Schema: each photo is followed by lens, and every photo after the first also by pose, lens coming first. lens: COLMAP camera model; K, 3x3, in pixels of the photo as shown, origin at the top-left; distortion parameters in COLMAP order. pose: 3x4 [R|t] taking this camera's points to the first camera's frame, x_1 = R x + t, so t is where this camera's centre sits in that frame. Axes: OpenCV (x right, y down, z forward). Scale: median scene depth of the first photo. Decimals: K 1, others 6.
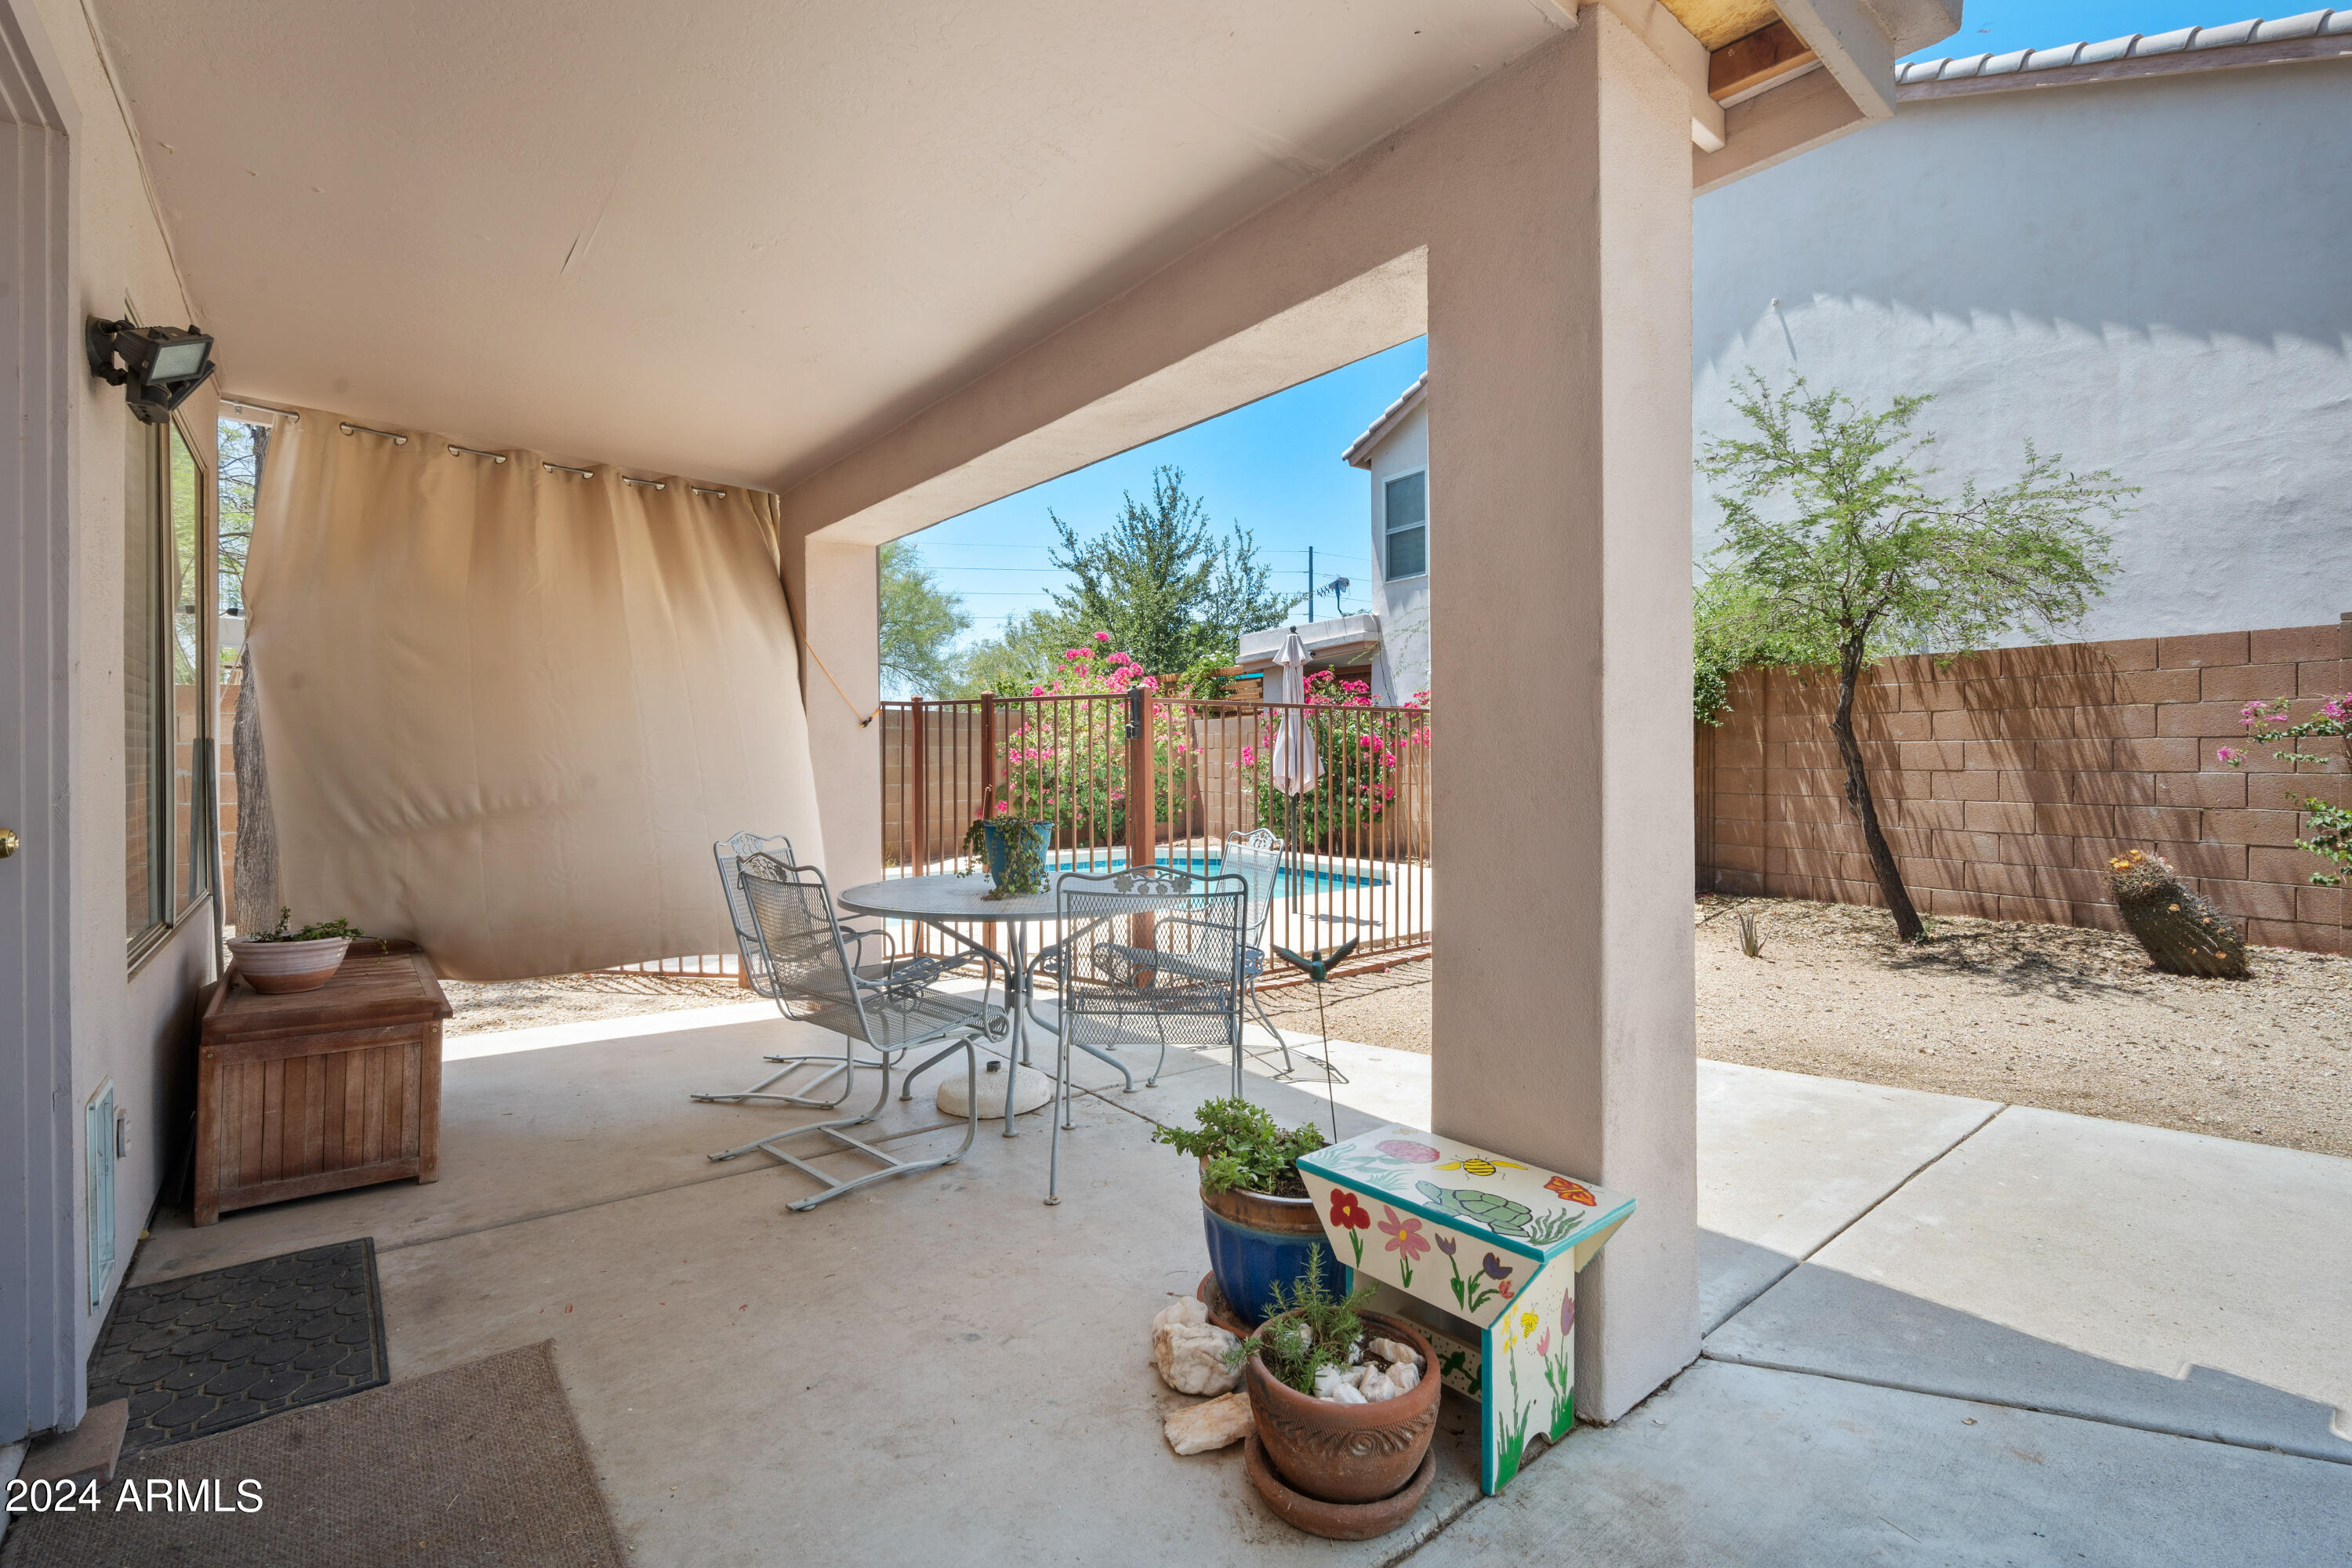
lens RADIAL K [[1041.0, 0, 1179.9], [0, 1041.0, 759.9], [0, 0, 1]] dist [-0.007431, 0.001289]
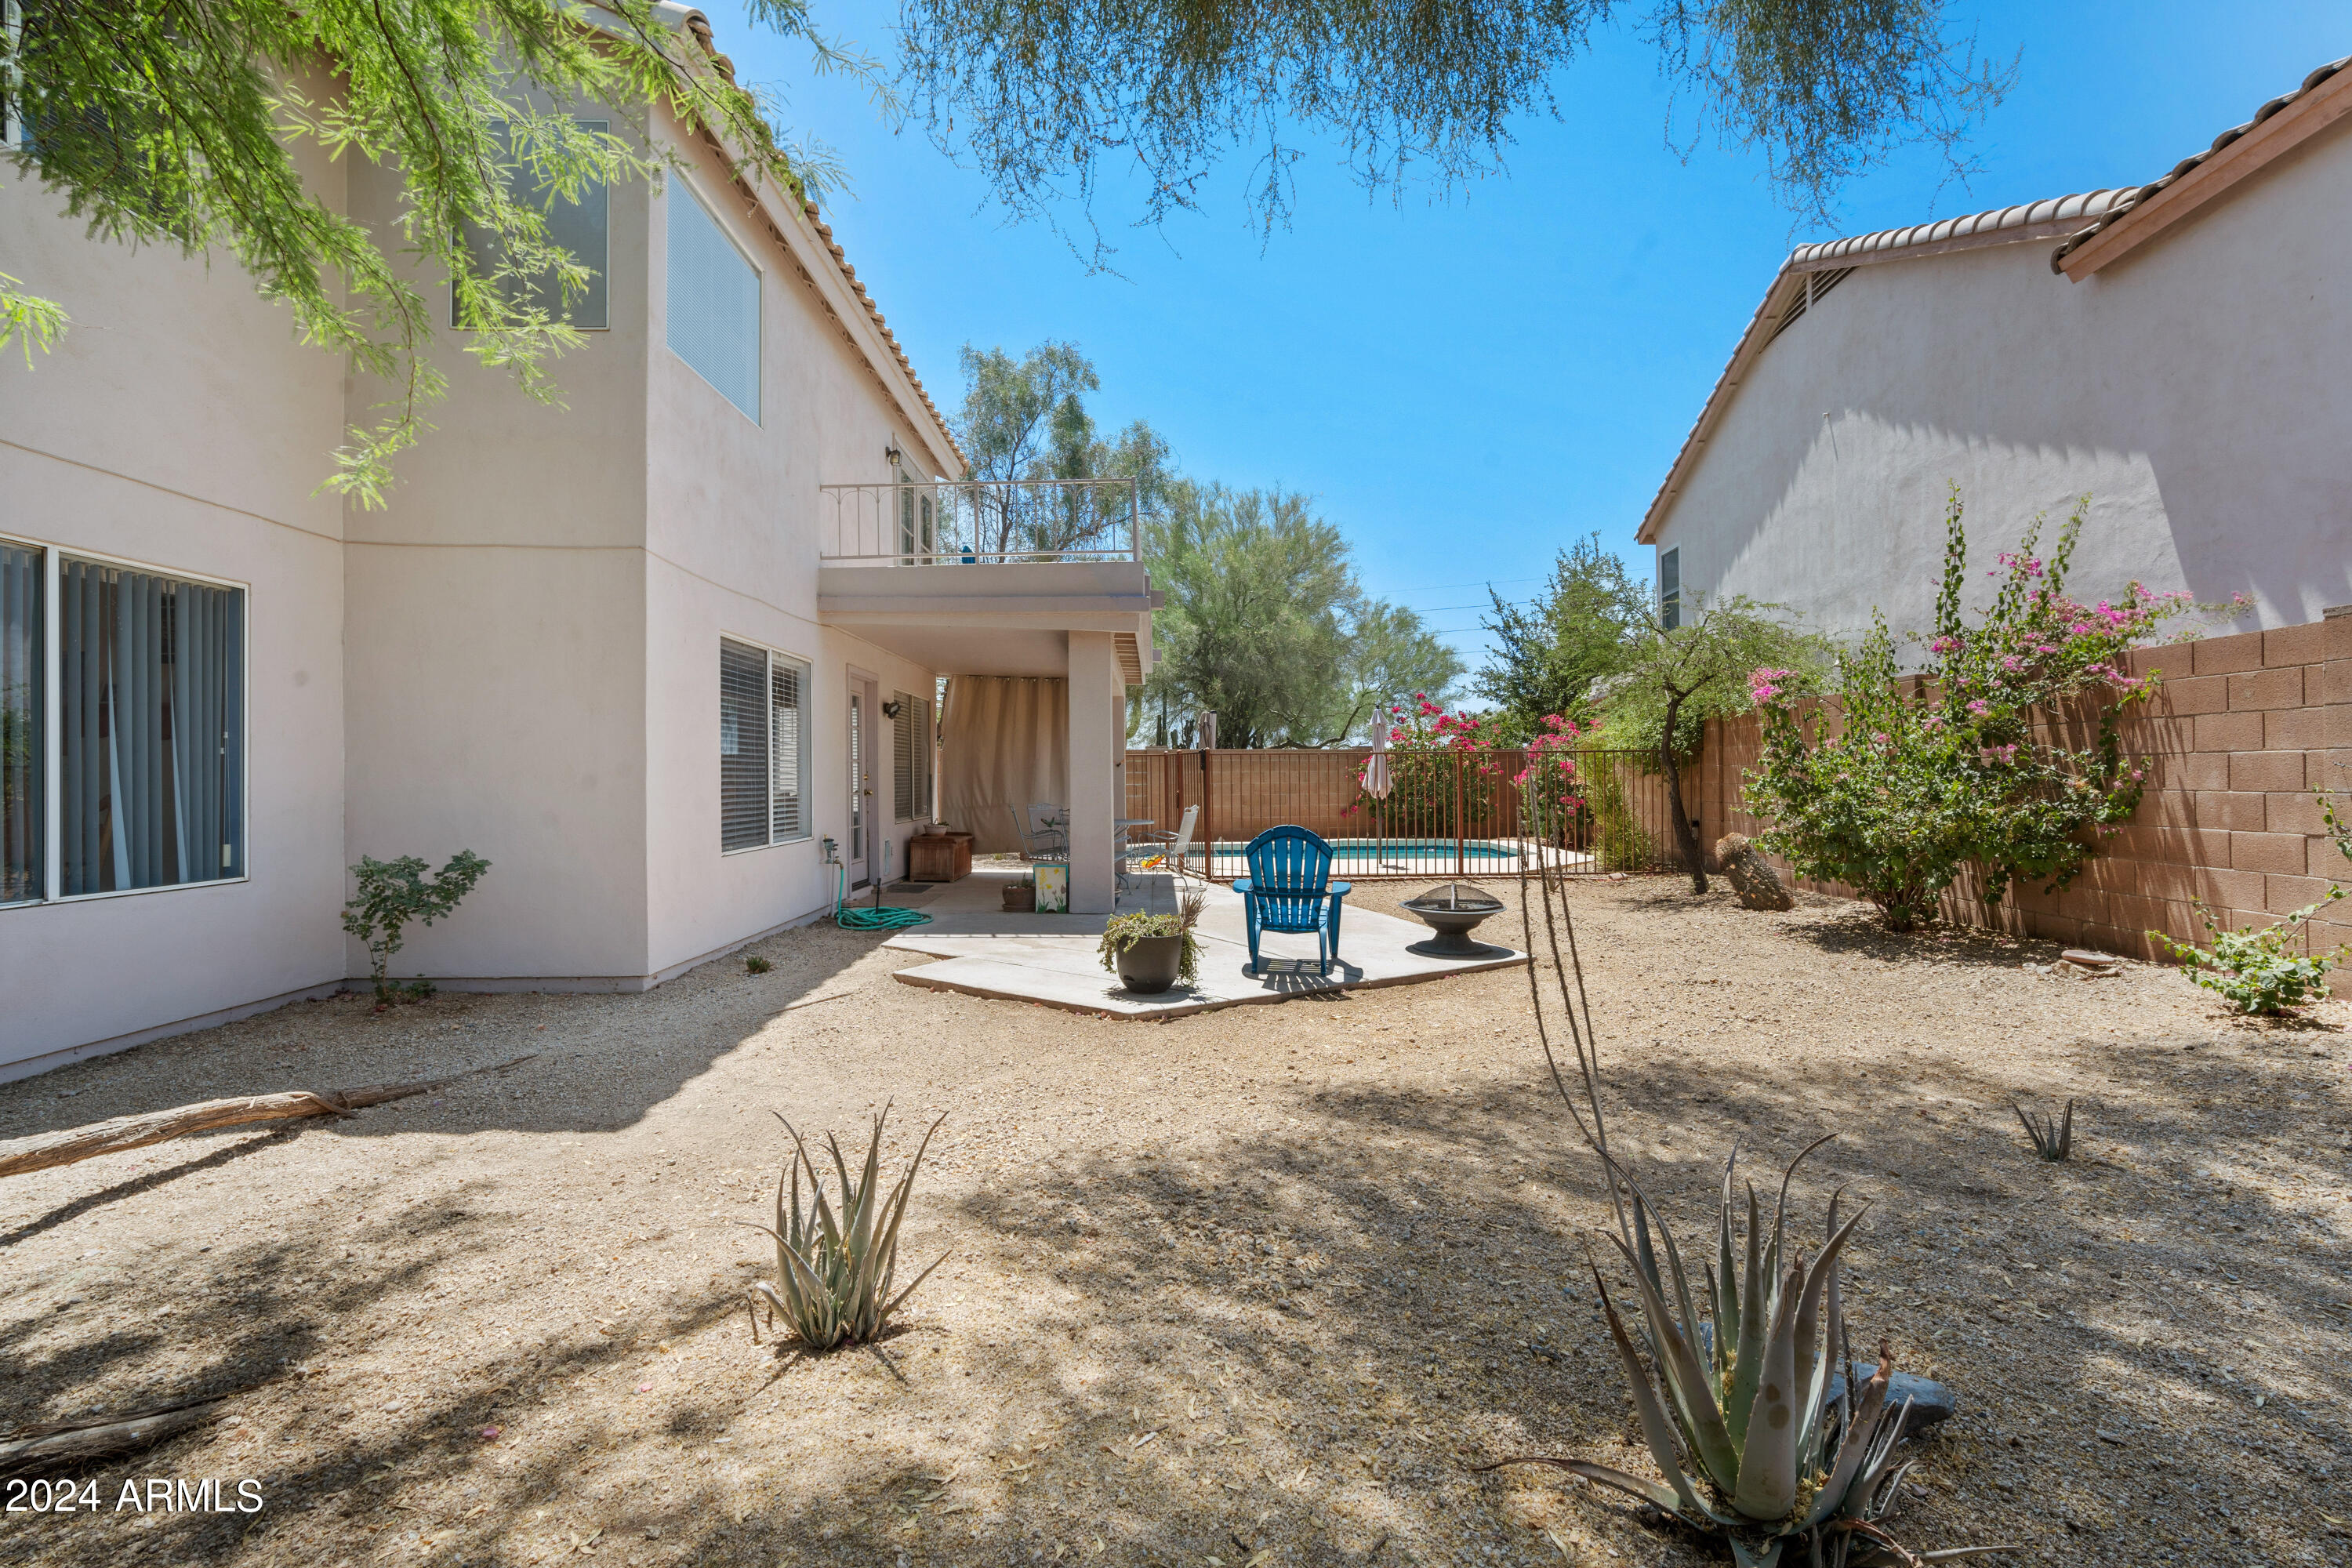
lens RADIAL K [[1025.2, 0, 1150.6], [0, 1025.2, 774.9], [0, 0, 1]] dist [0.002177, 0.000442]
pose [[0.779226, -0.006052, -0.626713, 0.941236], [0.004743, 0.999982, -0.003760, -0.001106], [0.626725, -0.000043, 0.779241, -0.646366]]
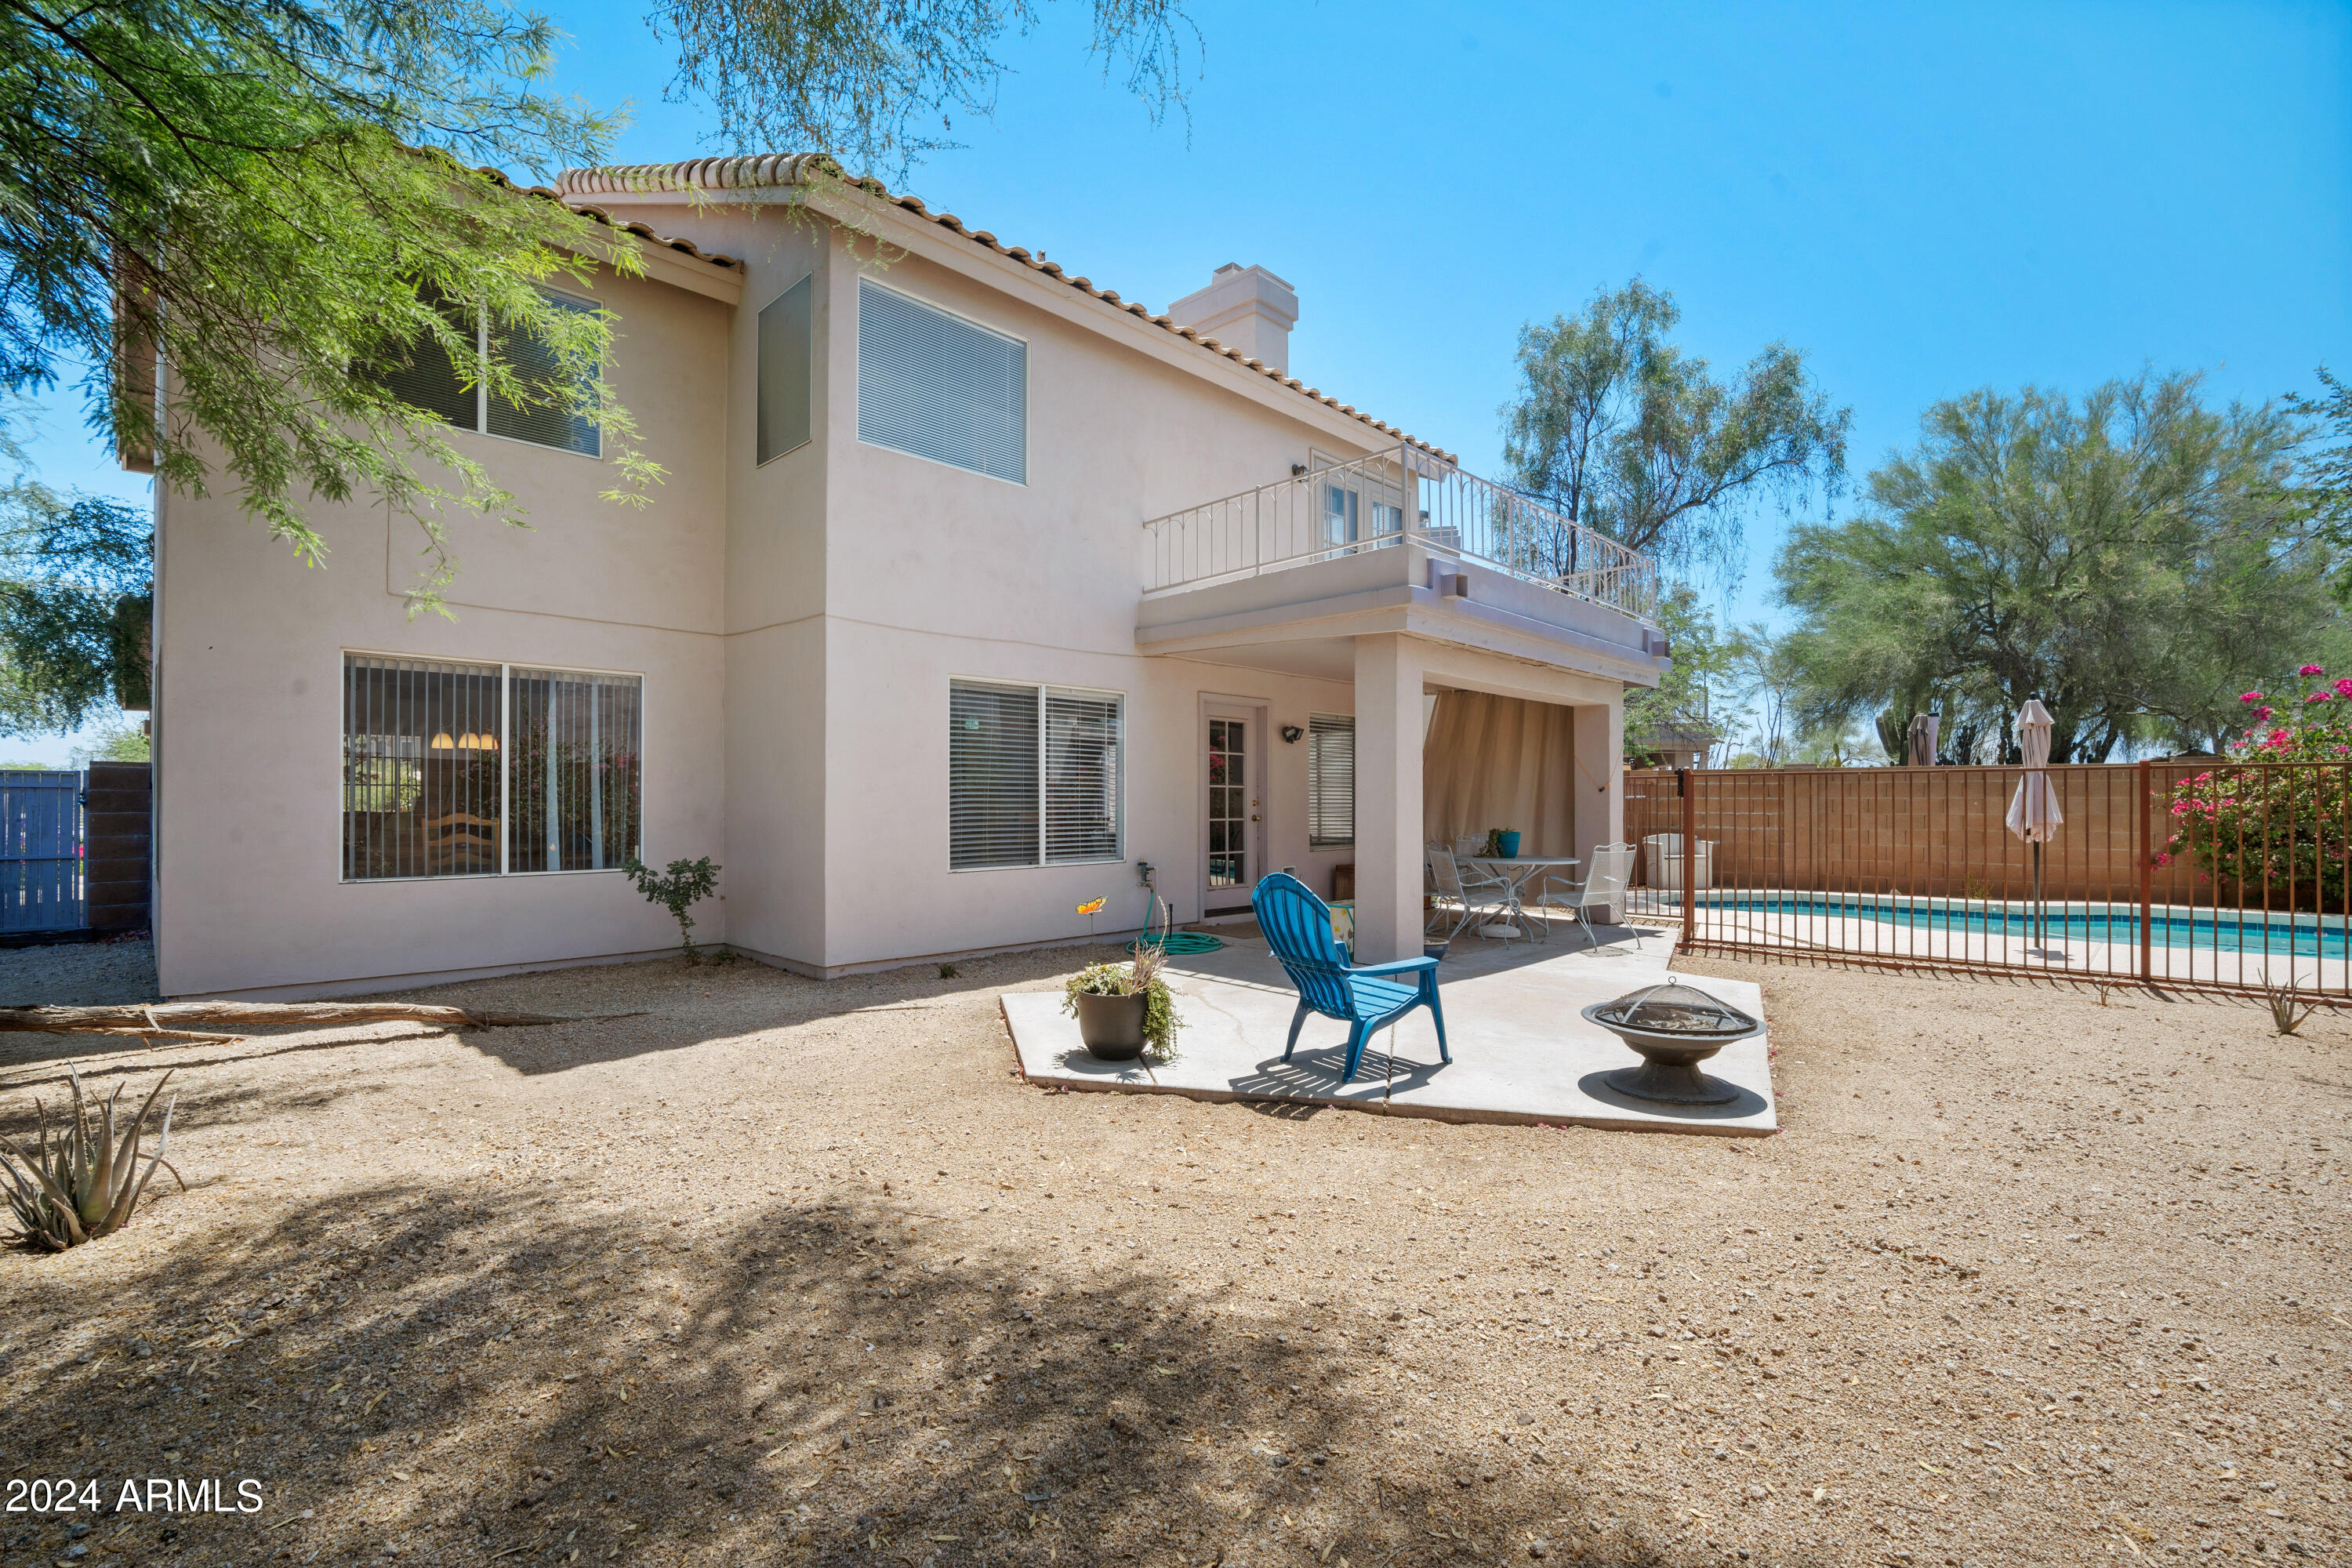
lens RADIAL K [[1002.8, 0, 1173.3], [0, 1002.8, 807.4], [0, 0, 1]] dist [-0.010437, 0.000739]
pose [[0.106648, 0.004173, -0.994288, 1.116710], [-0.001205, 0.999991, 0.004068, -0.004467], [0.994296, 0.000764, 0.106652, -0.025229]]
